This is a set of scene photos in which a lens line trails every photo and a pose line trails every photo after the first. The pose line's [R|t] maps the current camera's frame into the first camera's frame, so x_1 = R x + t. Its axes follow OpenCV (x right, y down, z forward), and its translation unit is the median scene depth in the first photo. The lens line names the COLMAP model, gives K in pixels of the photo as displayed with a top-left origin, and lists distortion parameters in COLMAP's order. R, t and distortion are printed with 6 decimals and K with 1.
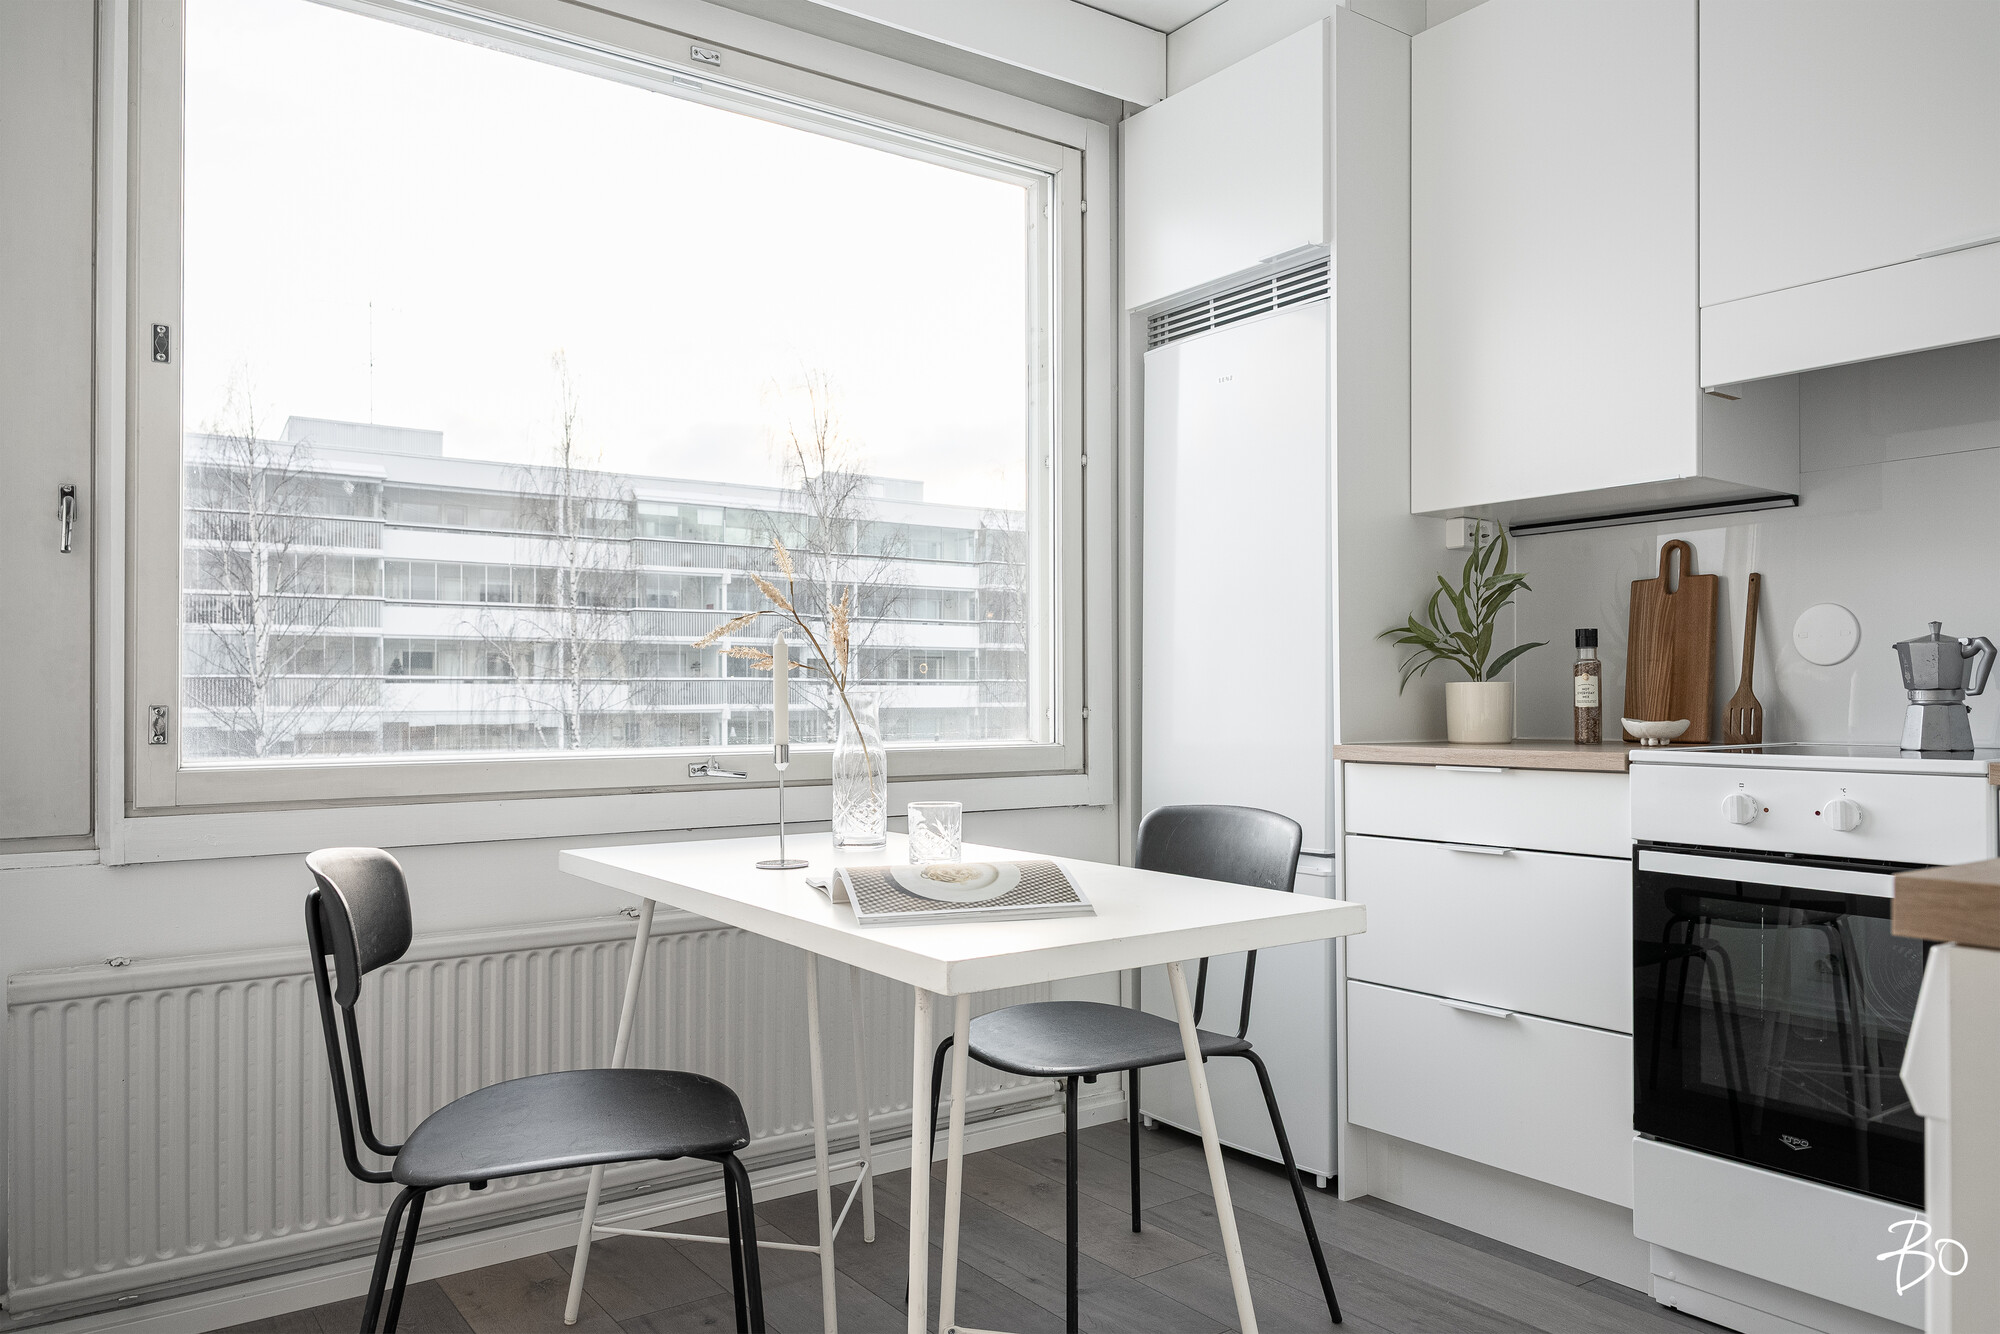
lens RADIAL K [[1362.9, 0, 1002.6], [0, 1362.9, 682.7], [0, 0, 1]] dist [-0.055025, 0.025401]
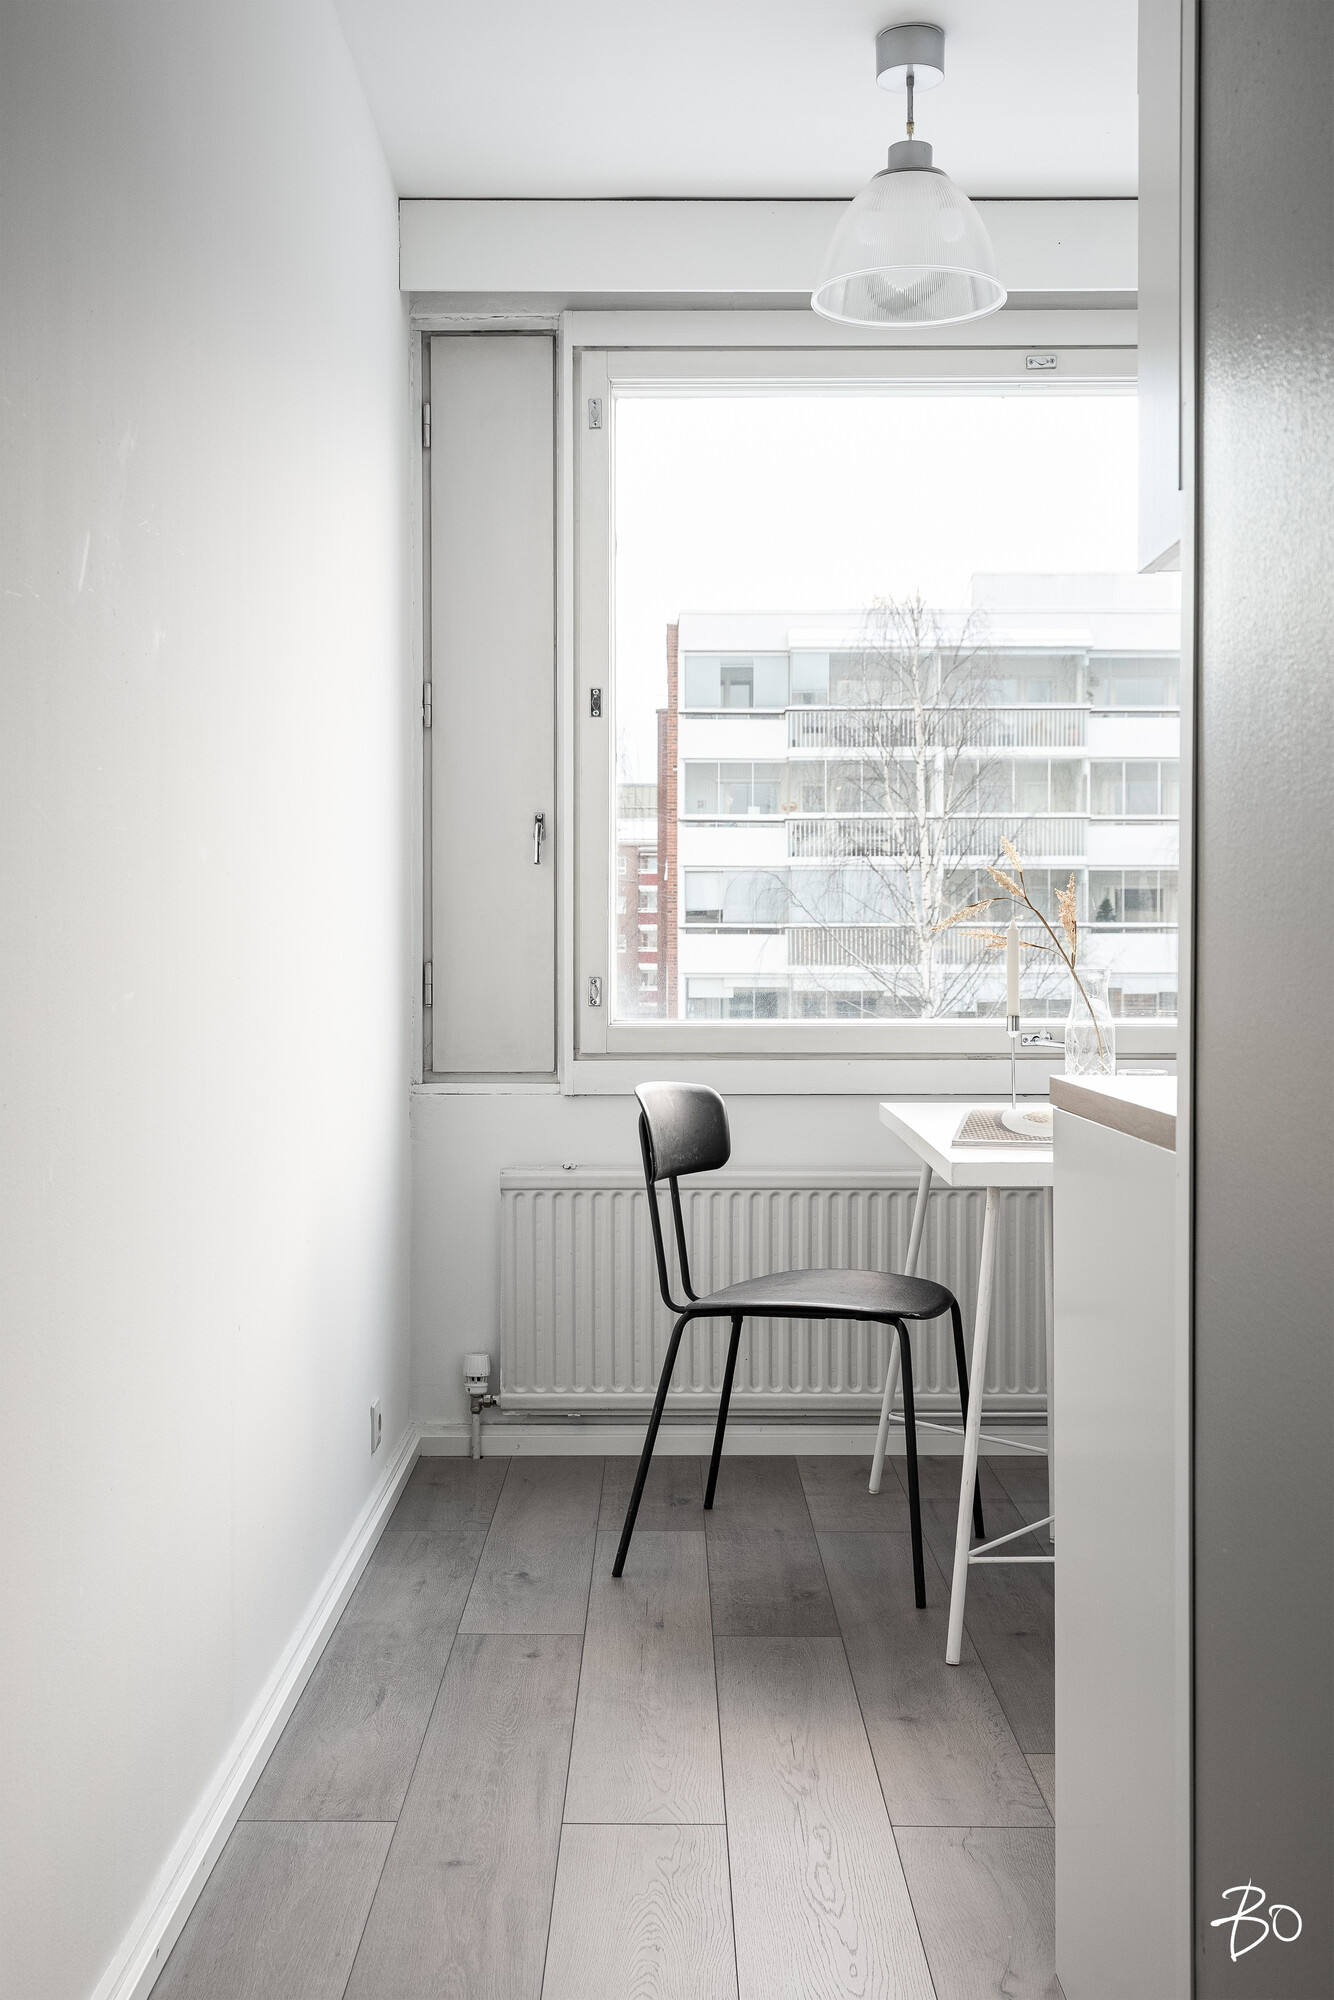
lens RADIAL K [[2006.5, 0, 667.0], [0, 2006.5, 1000.0], [0, 0, 1]] dist [0.012398, 0.006710]
pose [[0.806064, 0.019995, -0.591491, 0.612030], [-0.000435, 0.999449, 0.033192, -0.026598], [0.591828, -0.026498, 0.805628, -0.570837]]
